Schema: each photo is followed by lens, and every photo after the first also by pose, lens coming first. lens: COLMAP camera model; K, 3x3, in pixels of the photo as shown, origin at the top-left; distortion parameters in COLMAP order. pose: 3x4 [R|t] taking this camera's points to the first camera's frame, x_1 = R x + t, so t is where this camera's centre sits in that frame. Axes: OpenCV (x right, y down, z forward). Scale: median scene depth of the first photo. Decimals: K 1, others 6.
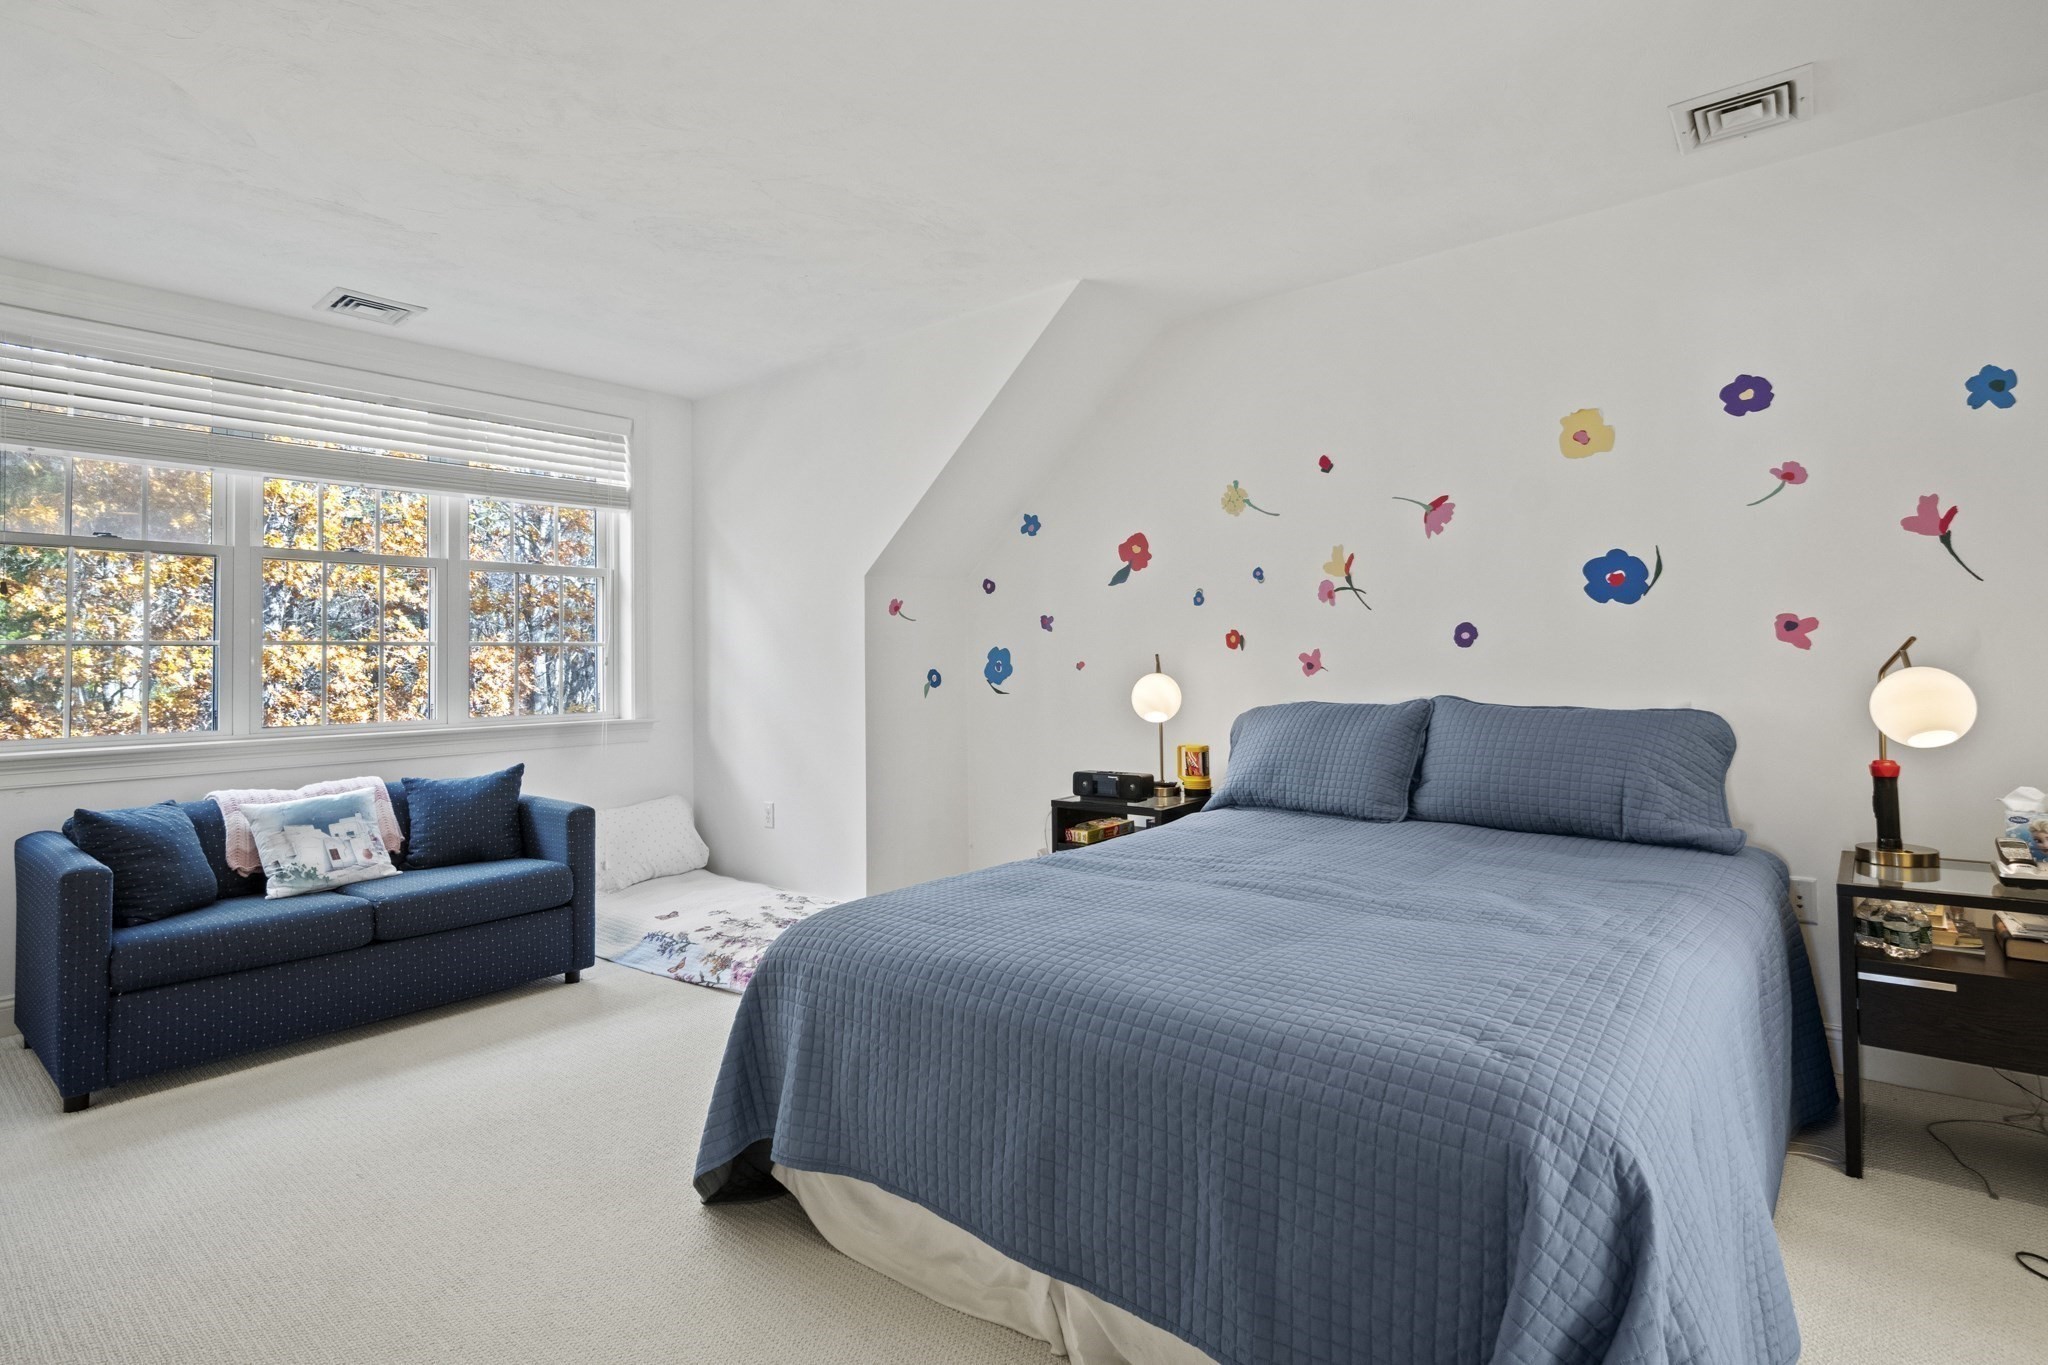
lens RADIAL K [[995.3, 0, 1063.0], [0, 995.3, 640.7], [0, 0, 1]] dist [0.001299, -0.001486]
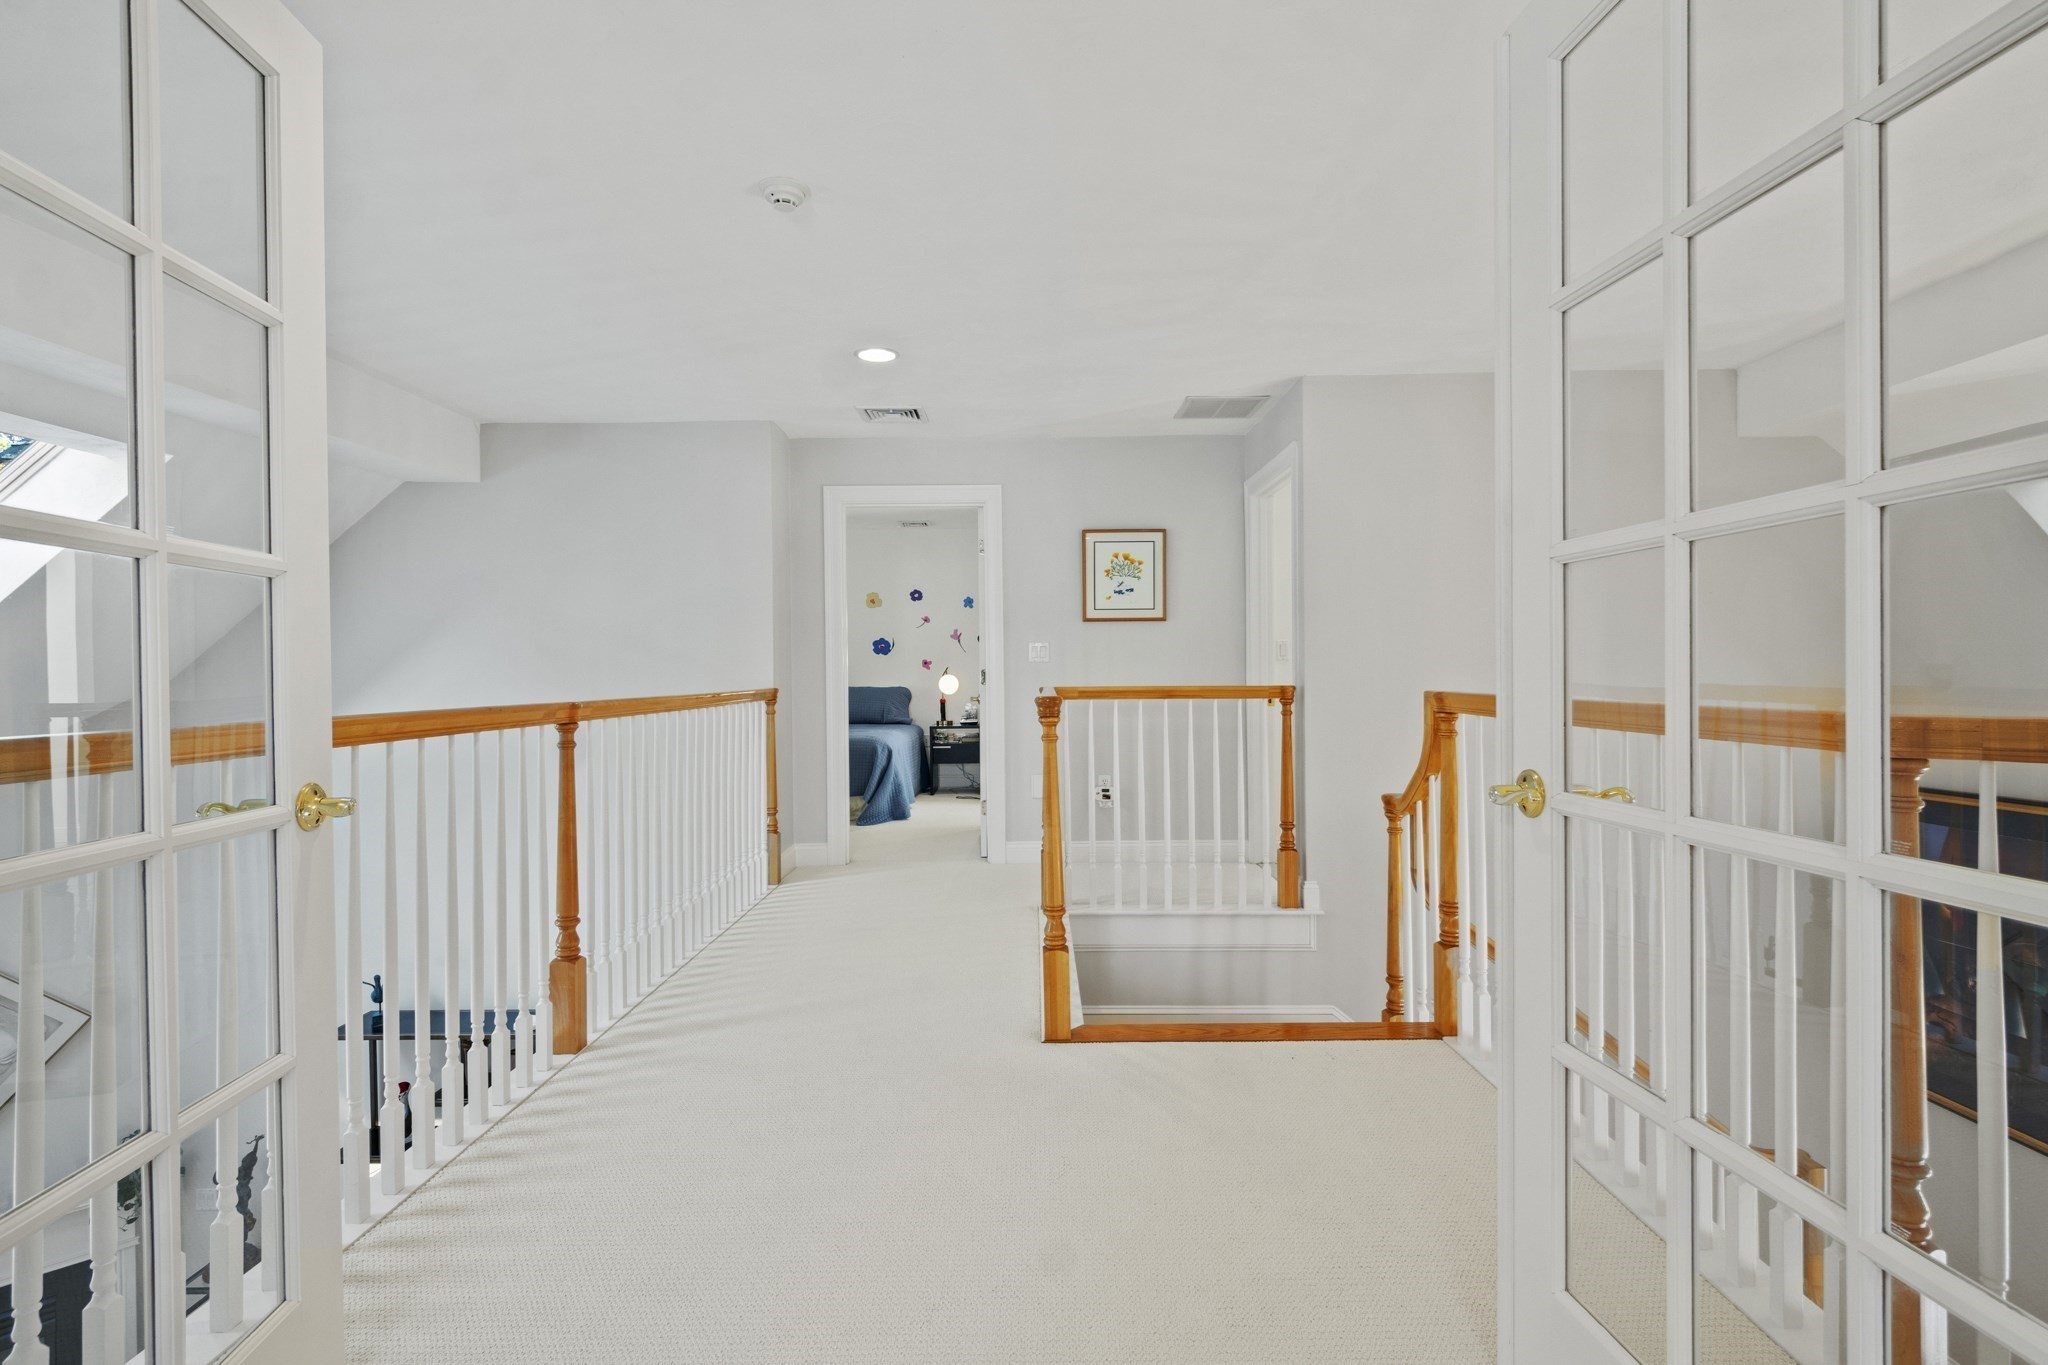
lens RADIAL K [[995.3, 0, 1026.3], [0, 995.3, 666.5], [0, 0, 1]] dist [0.001299, -0.001486]
pose [[0.776152, 0.020542, 0.630211, -1.265552], [-0.019858, 0.999770, -0.008132, 0.020057], [-0.630233, -0.006203, 0.776381, -2.048293]]
